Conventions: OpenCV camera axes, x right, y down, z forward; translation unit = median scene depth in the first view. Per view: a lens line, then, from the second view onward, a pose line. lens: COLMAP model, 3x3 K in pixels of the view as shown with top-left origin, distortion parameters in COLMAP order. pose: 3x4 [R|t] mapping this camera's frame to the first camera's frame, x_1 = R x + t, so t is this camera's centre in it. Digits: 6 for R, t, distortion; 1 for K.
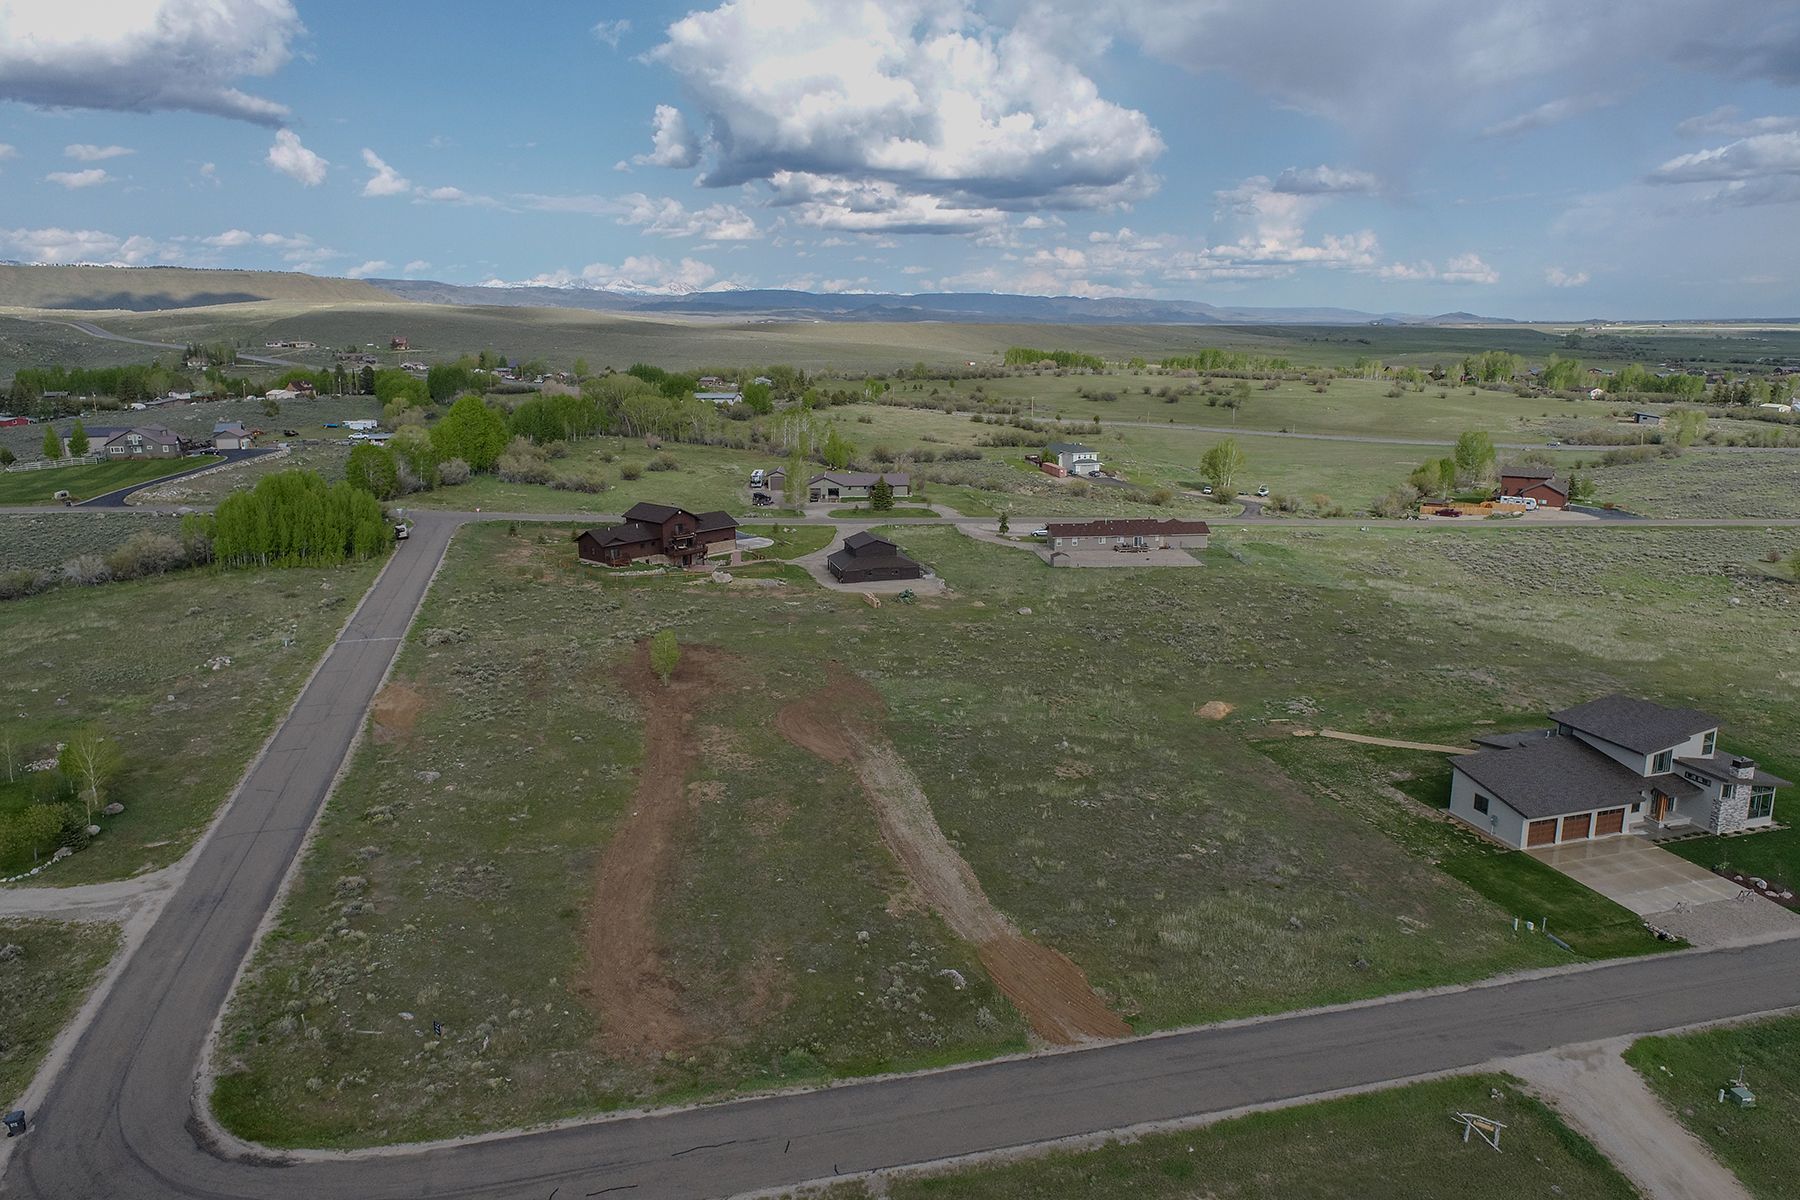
lens RADIAL K [[1216.3, 0, 903.7], [0, 1216.3, 533.4], [0, 0, 1]] dist [-0.007261, 0.001000]
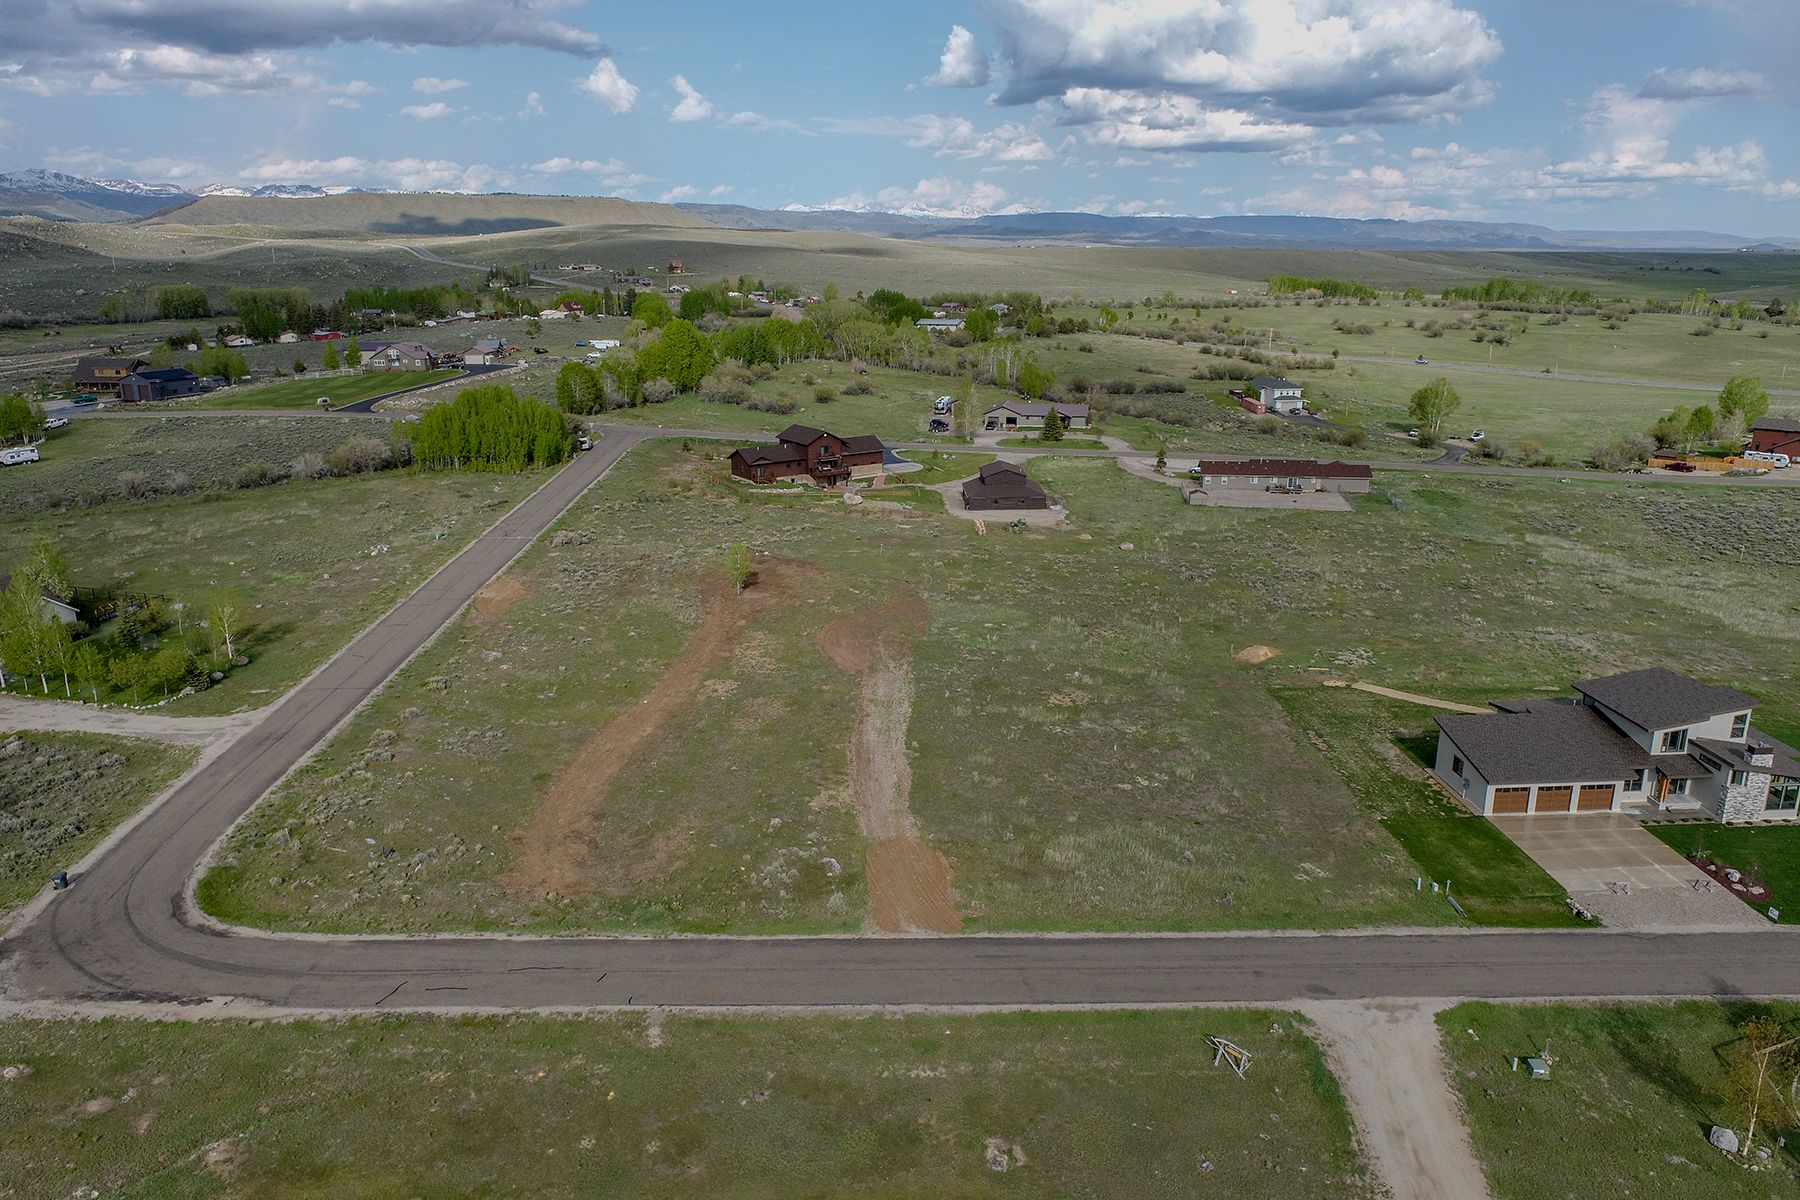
lens RADIAL K [[1210.7, 0, 904.0], [0, 1210.7, 567.5], [0, 0, 1]] dist [-0.008610, 0.000482]
pose [[0.973583, 0.060428, -0.220192, 0.243352], [-0.040883, 0.994895, 0.092267, -0.005439], [0.224643, -0.080827, 0.971083, -0.021727]]
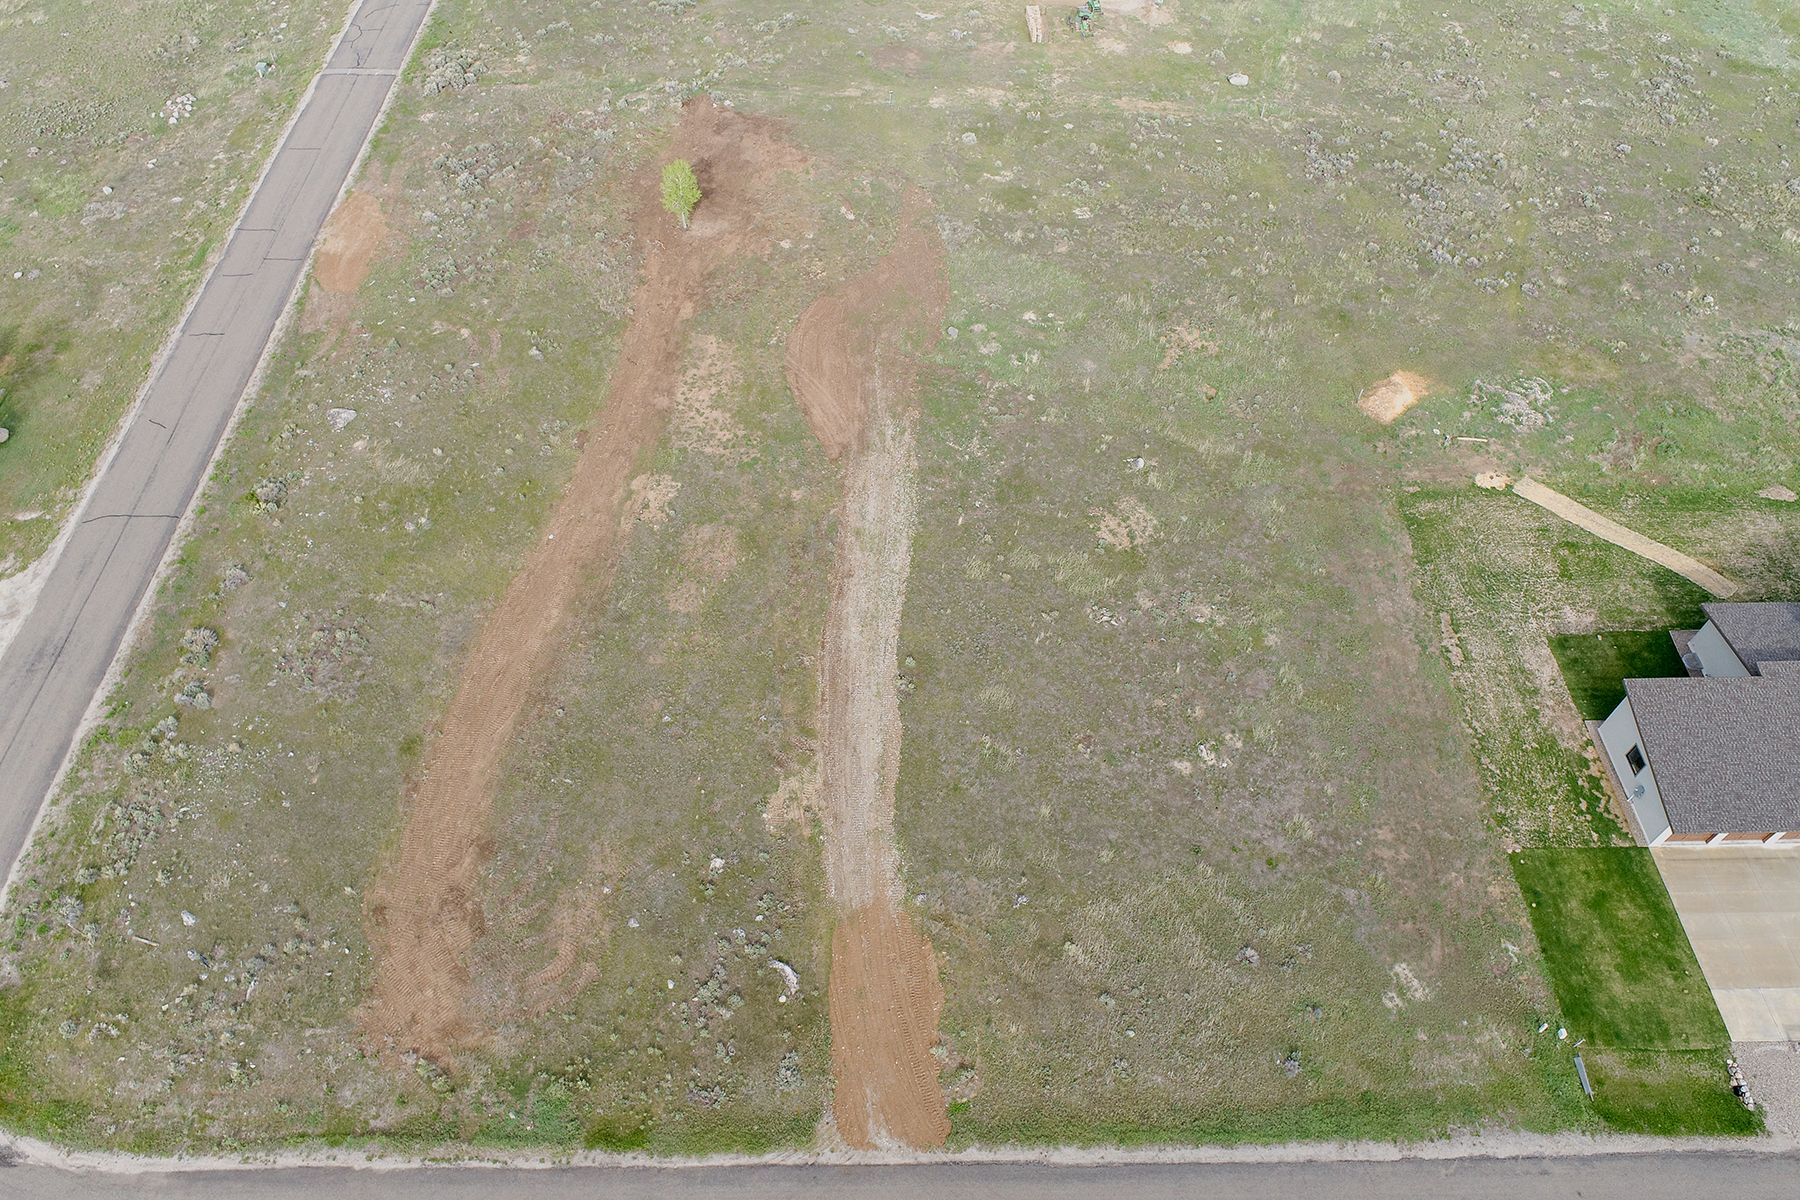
lens RADIAL K [[1197.9, 0, 900.0], [0, 1197.9, 600.0], [0, 0, 1]] dist [-0.011424, 0.003425]
pose [[0.964407, 0.215736, -0.152897, 0.139506], [-0.057845, 0.736352, 0.674122, -0.293525], [0.258018, -0.641283, 0.722622, 0.429767]]
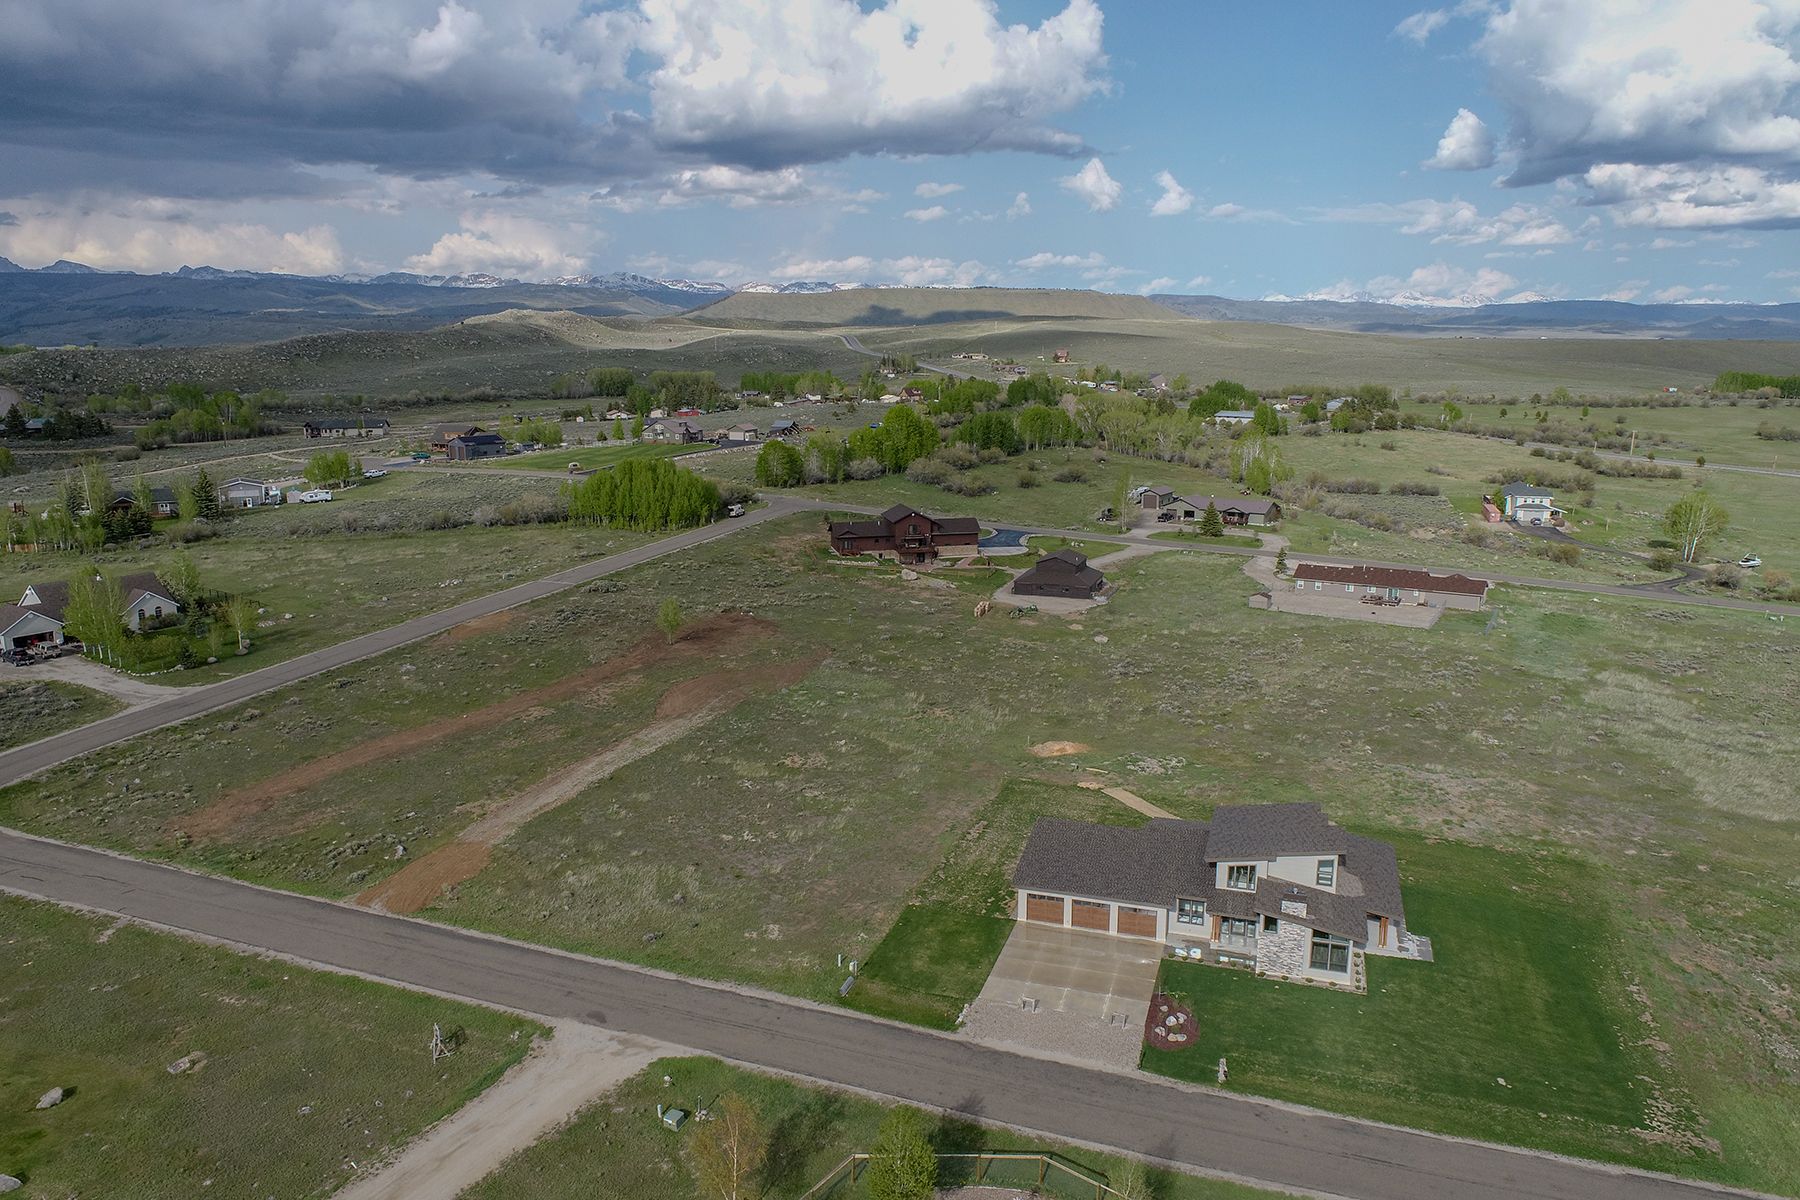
lens RADIAL K [[1197.9, 0, 900.0], [0, 1197.9, 600.0], [0, 0, 1]] dist [-0.011424, 0.003425]
pose [[0.821153, 0.125190, -0.556808, 0.866457], [-0.099873, 0.992111, 0.075774, -0.043431], [0.561902, -0.006612, 0.827178, 0.172728]]
